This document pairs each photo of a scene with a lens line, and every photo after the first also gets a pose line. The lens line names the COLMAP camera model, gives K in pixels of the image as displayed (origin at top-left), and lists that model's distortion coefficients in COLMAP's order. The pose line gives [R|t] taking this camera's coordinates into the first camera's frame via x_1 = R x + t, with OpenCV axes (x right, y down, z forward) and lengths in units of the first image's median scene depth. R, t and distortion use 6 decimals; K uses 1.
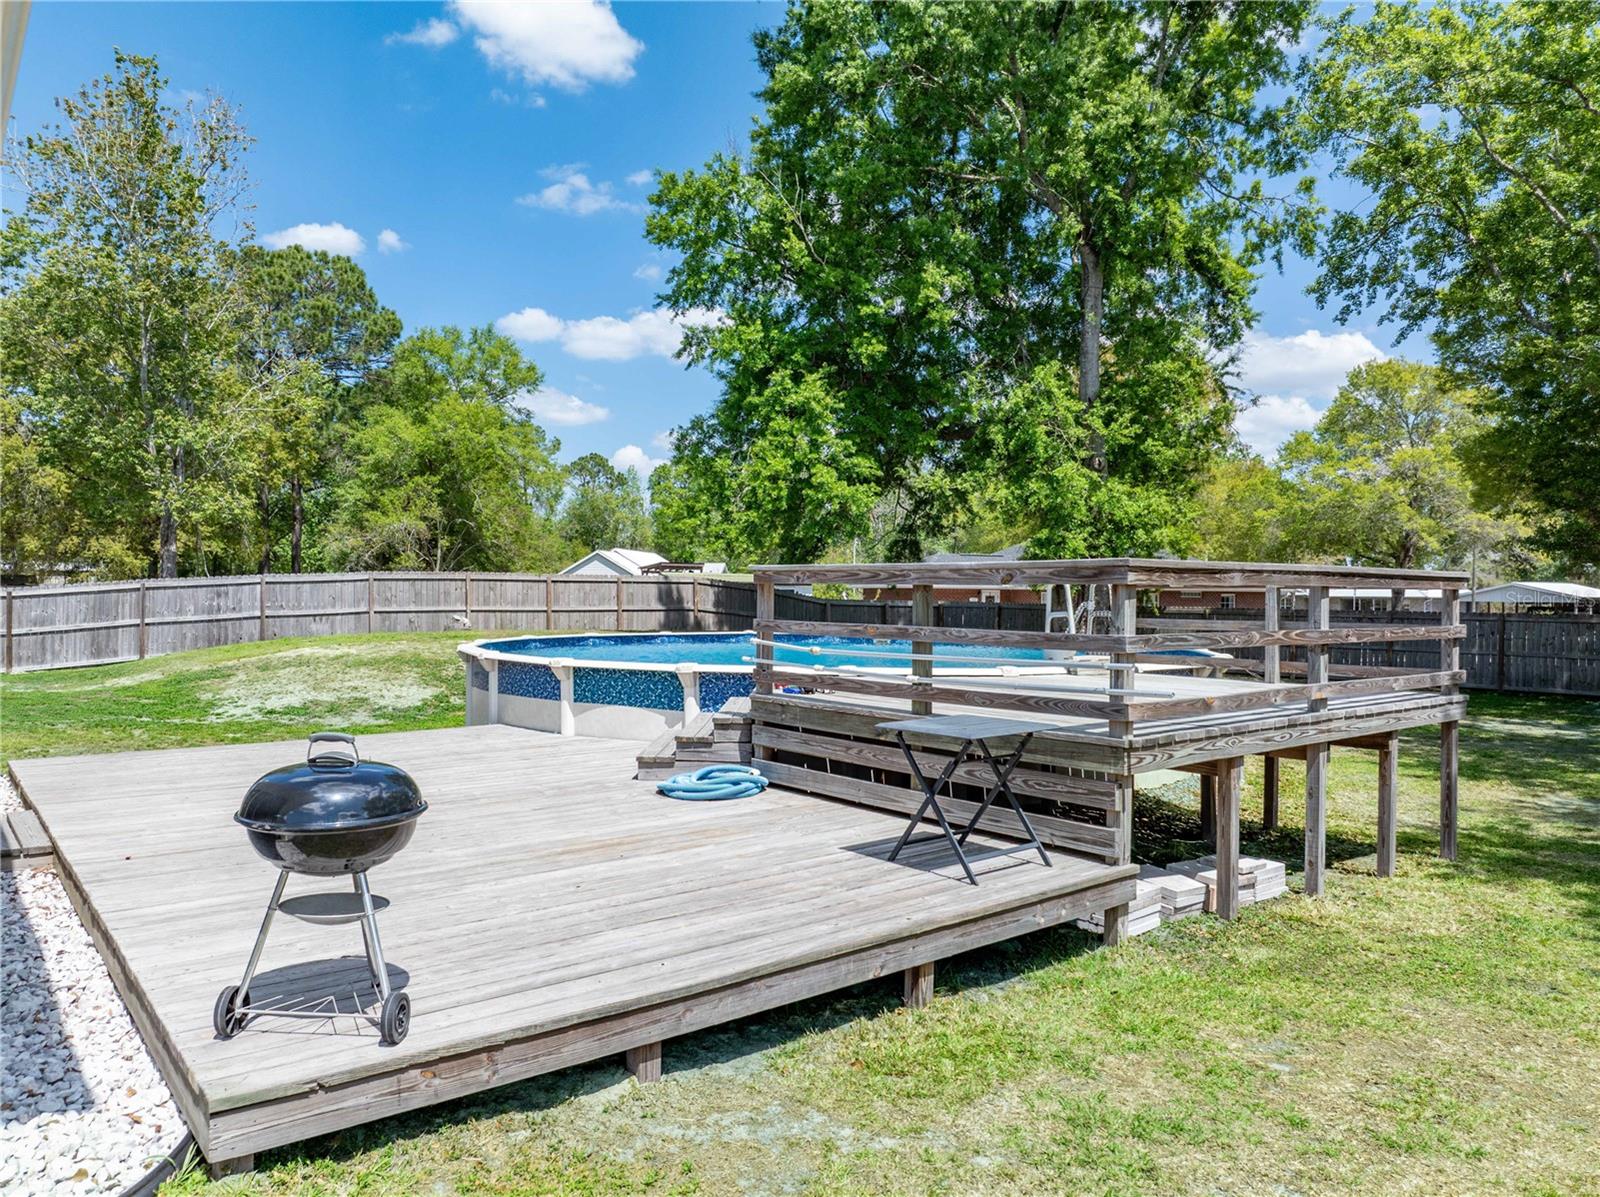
lens RADIAL K [[1111.8, 0, 821.7], [0, 1111.8, 595.0], [0, 0, 1]] dist [-0.054125, 0.033016]
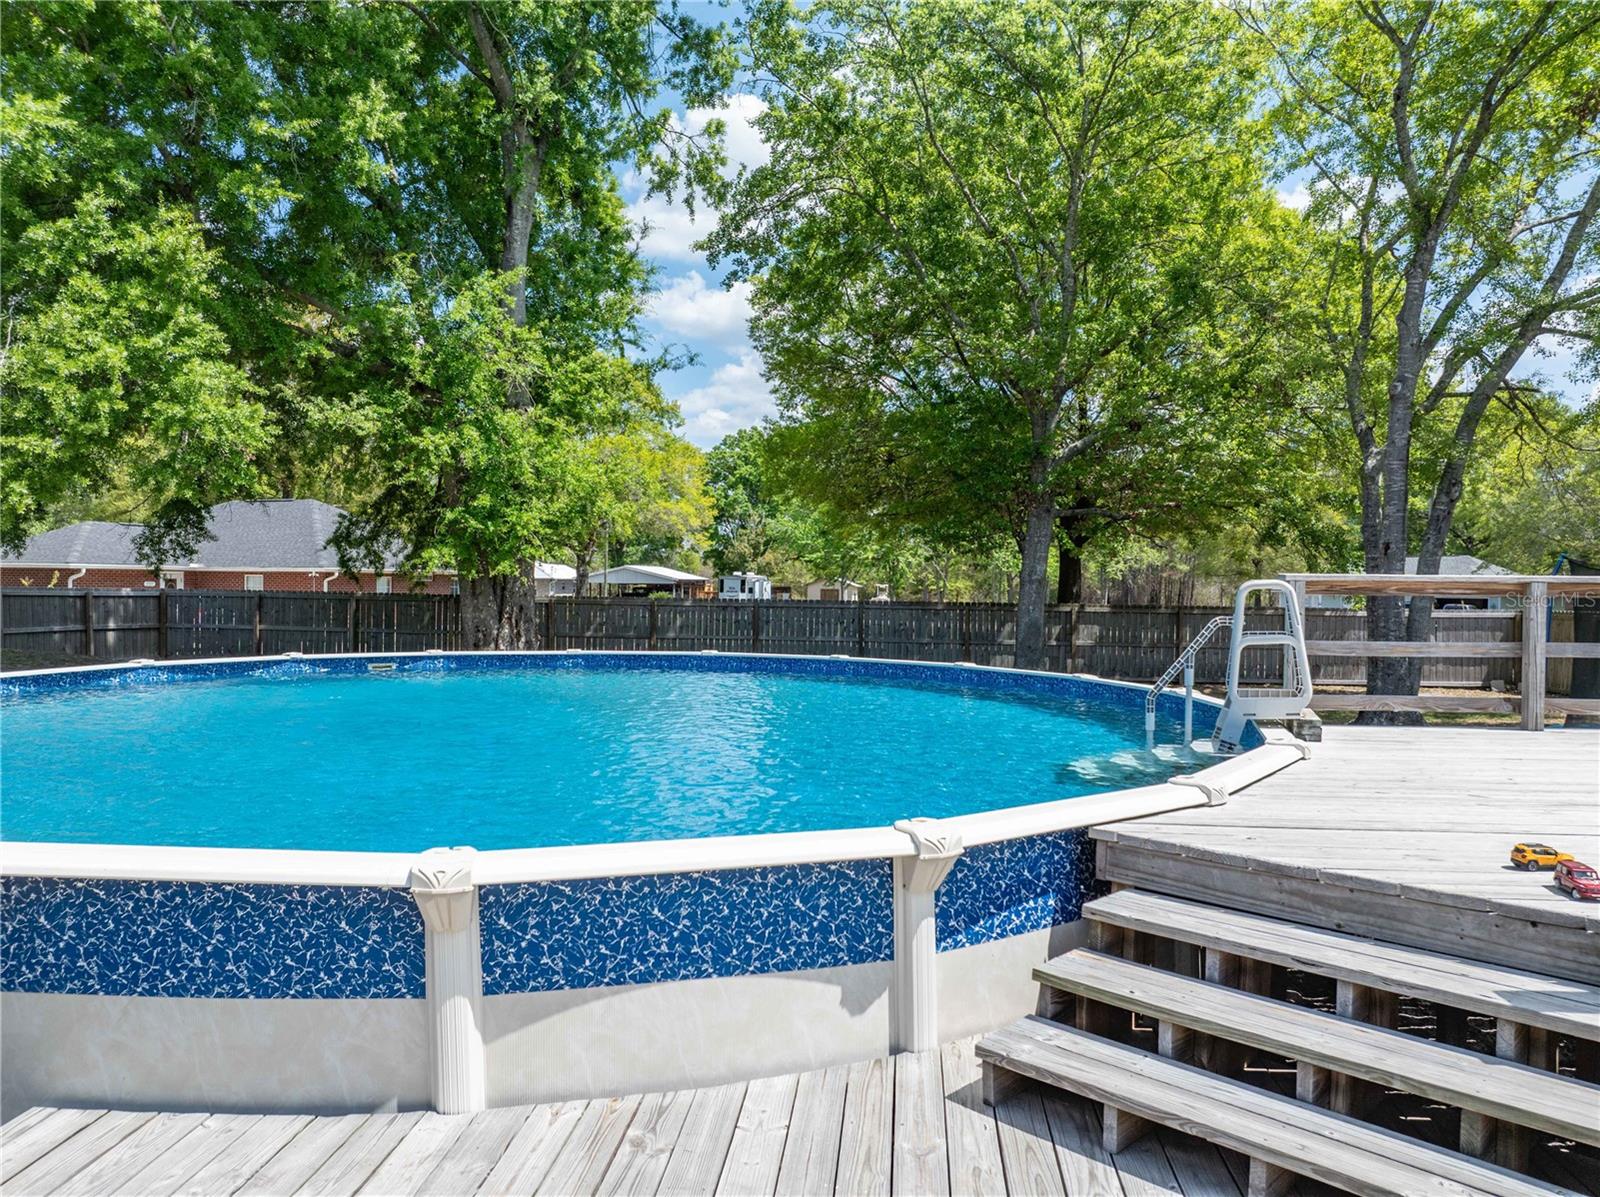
lens RADIAL K [[1111.8, 0, 774.4], [0, 1111.8, 587.9], [0, 0, 1]] dist [-0.054125, 0.033016]
pose [[0.712352, -0.005070, 0.701804, -0.178425], [-0.004304, 0.999924, 0.011593, -0.007628], [-0.701810, -0.011279, 0.712275, 0.350451]]
